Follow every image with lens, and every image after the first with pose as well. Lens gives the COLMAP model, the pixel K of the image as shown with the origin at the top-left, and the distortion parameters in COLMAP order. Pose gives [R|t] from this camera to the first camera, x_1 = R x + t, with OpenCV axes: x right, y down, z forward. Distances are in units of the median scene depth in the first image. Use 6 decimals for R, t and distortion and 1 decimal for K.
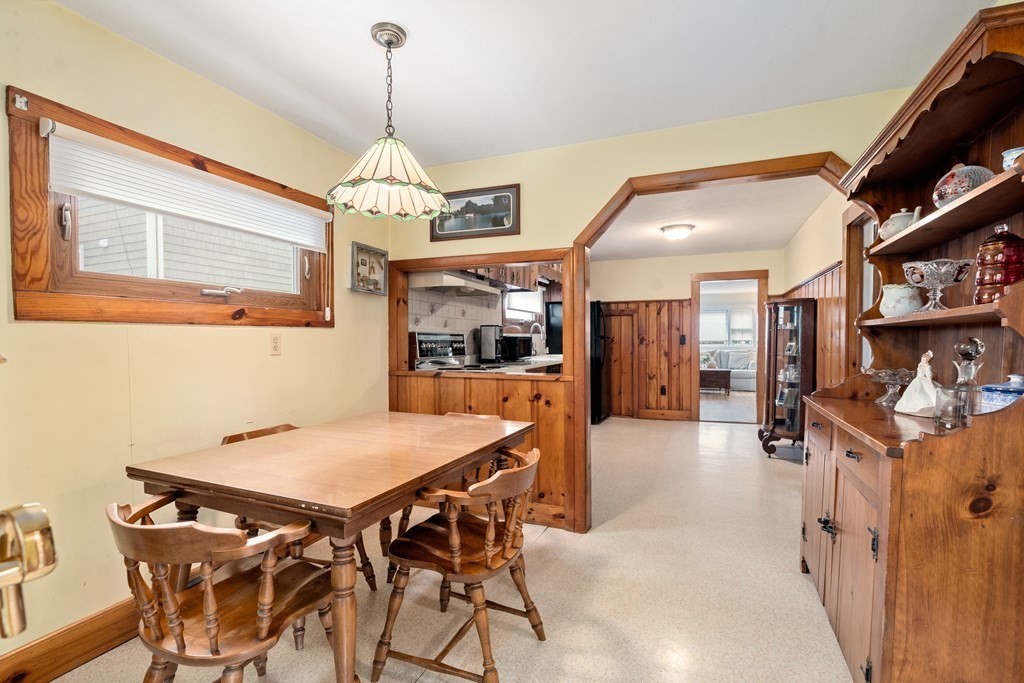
lens RADIAL K [[481.1, 0, 512.6], [0, 481.1, 346.1], [0, 0, 1]] dist [0.000046, -0.000062]
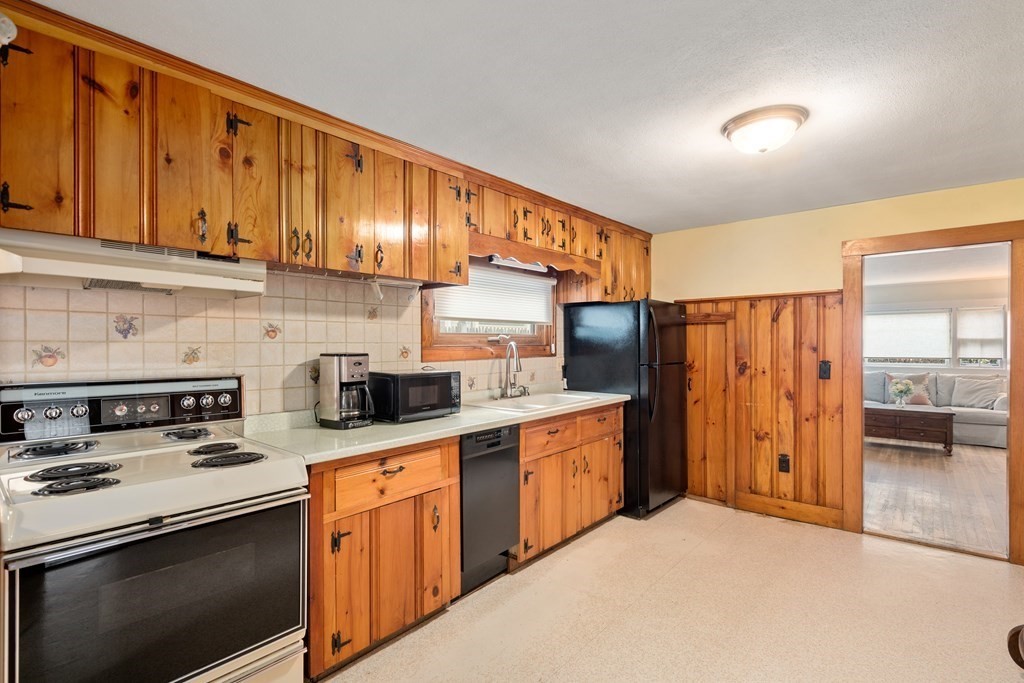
lens RADIAL K [[481.1, 0, 512.6], [0, 481.1, 346.1], [0, 0, 1]] dist [0.000046, -0.000062]
pose [[0.943401, 0.003035, -0.331639, 0.204859], [-0.005351, 0.999967, -0.006069, -0.033177], [0.331610, 0.007500, 0.943387, 0.393325]]
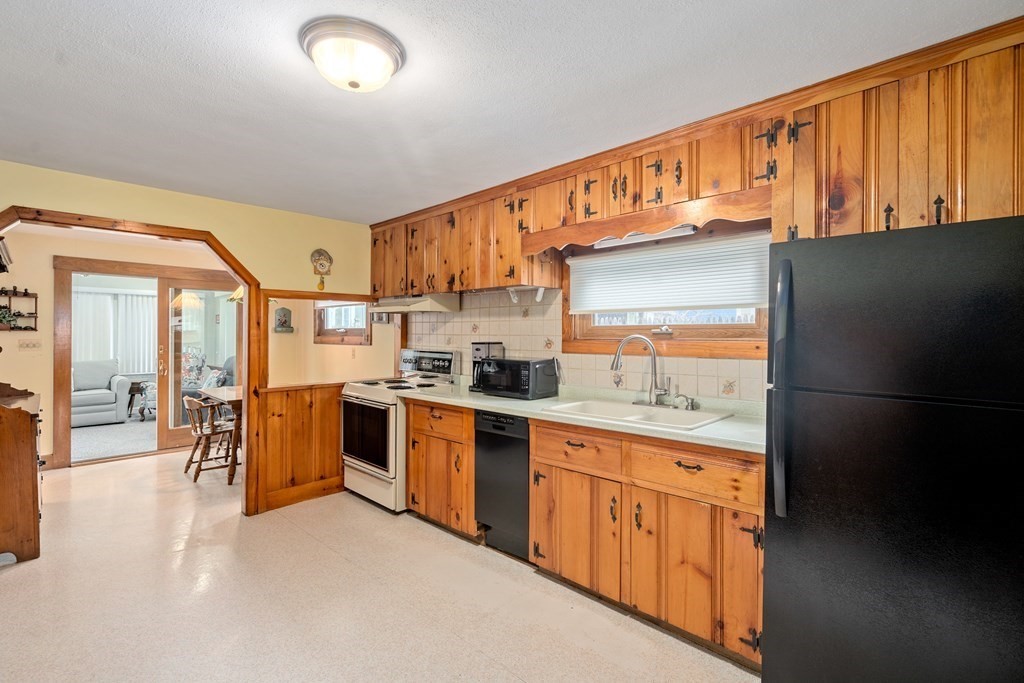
lens RADIAL K [[472.9, 0, 511.7], [0, 472.9, 330.8], [0, 0, 1]] dist [0.000639, -0.000105]
pose [[-0.378672, -0.001913, -0.925529, 0.445406], [-0.012012, 0.999924, 0.002848, -0.043910], [0.925453, 0.012196, -0.378666, 0.914486]]
